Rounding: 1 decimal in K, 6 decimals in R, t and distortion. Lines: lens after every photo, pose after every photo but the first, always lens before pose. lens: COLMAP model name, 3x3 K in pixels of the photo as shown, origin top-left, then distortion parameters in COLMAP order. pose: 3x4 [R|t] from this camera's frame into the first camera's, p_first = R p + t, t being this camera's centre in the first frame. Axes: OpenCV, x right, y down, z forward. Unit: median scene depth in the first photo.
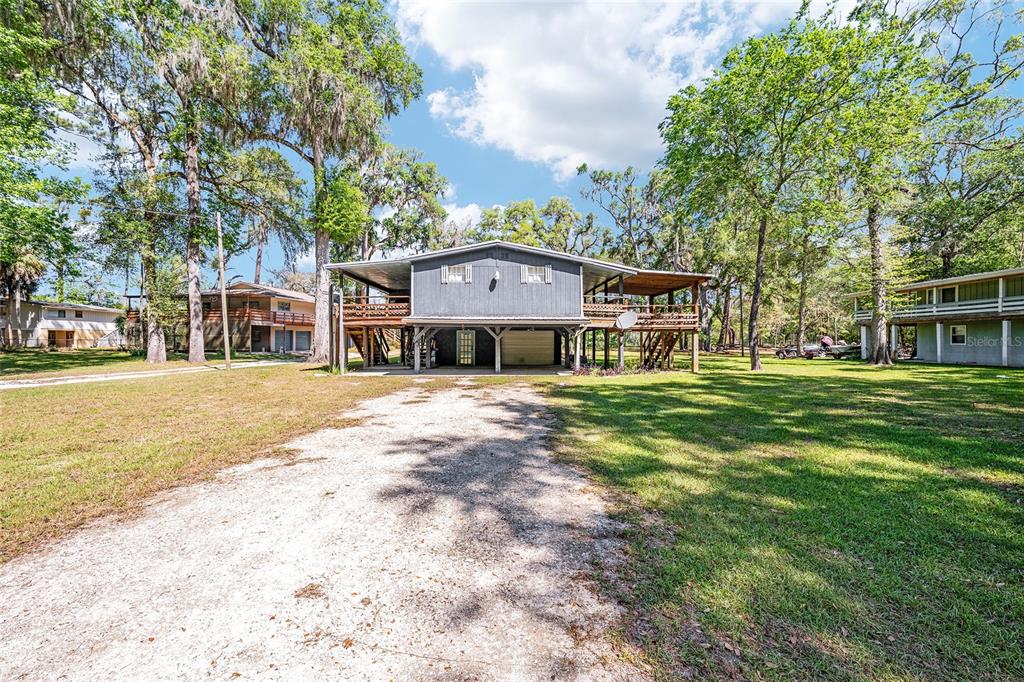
lens RADIAL K [[413.7, 0, 514.8], [0, 413.7, 342.5], [0, 0, 1]] dist [-0.022093, 0.000636]
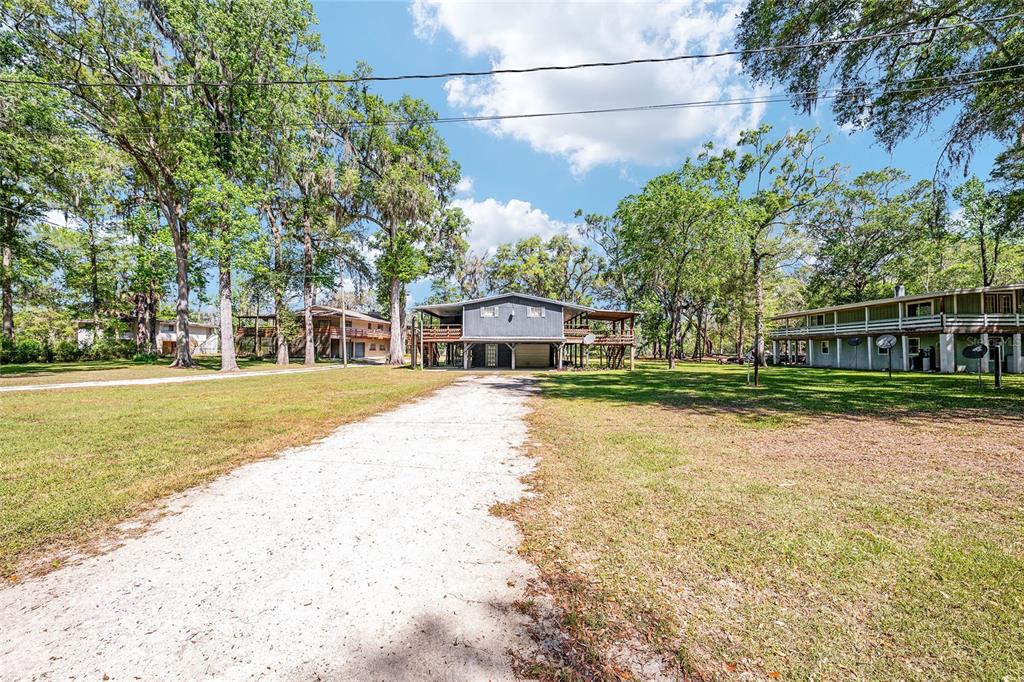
lens RADIAL K [[413.7, 0, 514.8], [0, 413.7, 342.5], [0, 0, 1]] dist [-0.022093, 0.000636]
pose [[0.999707, 0.002131, -0.024119, 0.005026], [-0.002647, 0.999768, -0.021389, -0.001989], [0.024067, 0.021447, 0.999480, -0.585764]]
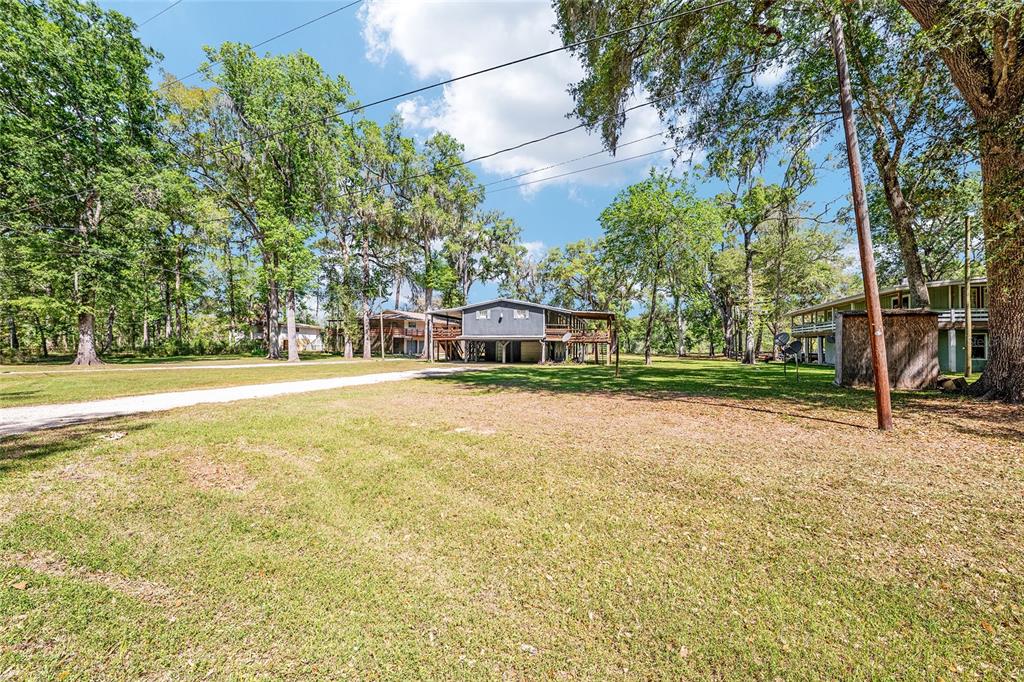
lens RADIAL K [[413.7, 0, 514.8], [0, 413.7, 342.5], [0, 0, 1]] dist [-0.022093, 0.000636]
pose [[0.960439, 0.001987, -0.278485, 0.479843], [-0.006604, 0.999856, -0.015641, 0.001953], [0.278413, 0.016861, 0.960313, -0.760442]]
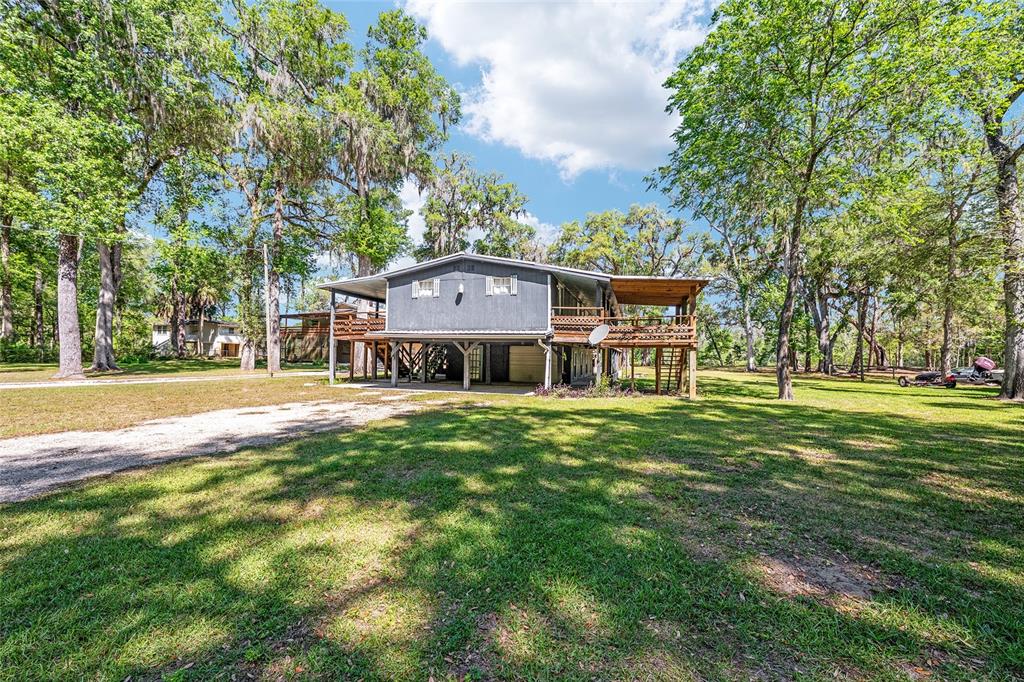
lens RADIAL K [[409.6, 0, 514.0], [0, 409.6, 344.0], [0, 0, 1]] dist [-0.019021, 0.000314]
pose [[0.949640, 0.005266, -0.313299, 0.309647], [-0.016380, 0.999326, -0.032852, -0.002065], [0.312915, 0.036329, 0.949086, 0.108310]]
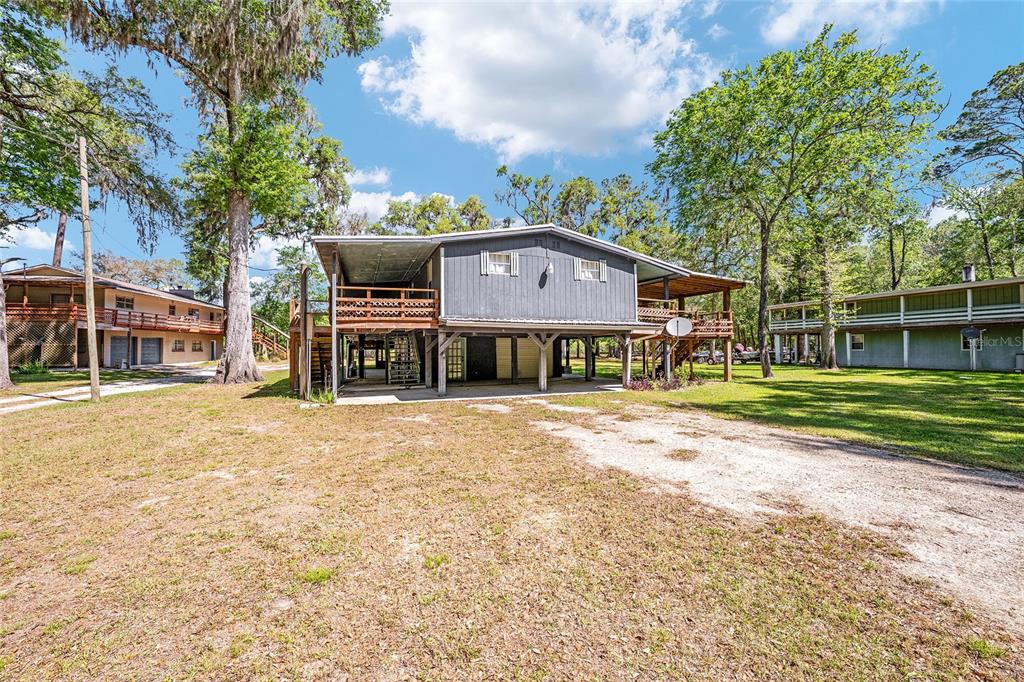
lens RADIAL K [[409.6, 0, 514.0], [0, 409.6, 344.0], [0, 0, 1]] dist [-0.019021, 0.000314]
pose [[0.942880, -0.001870, 0.333129, -0.305904], [0.006853, 0.999882, -0.013782, -0.005197], [-0.333063, 0.015278, 0.942781, 0.231467]]
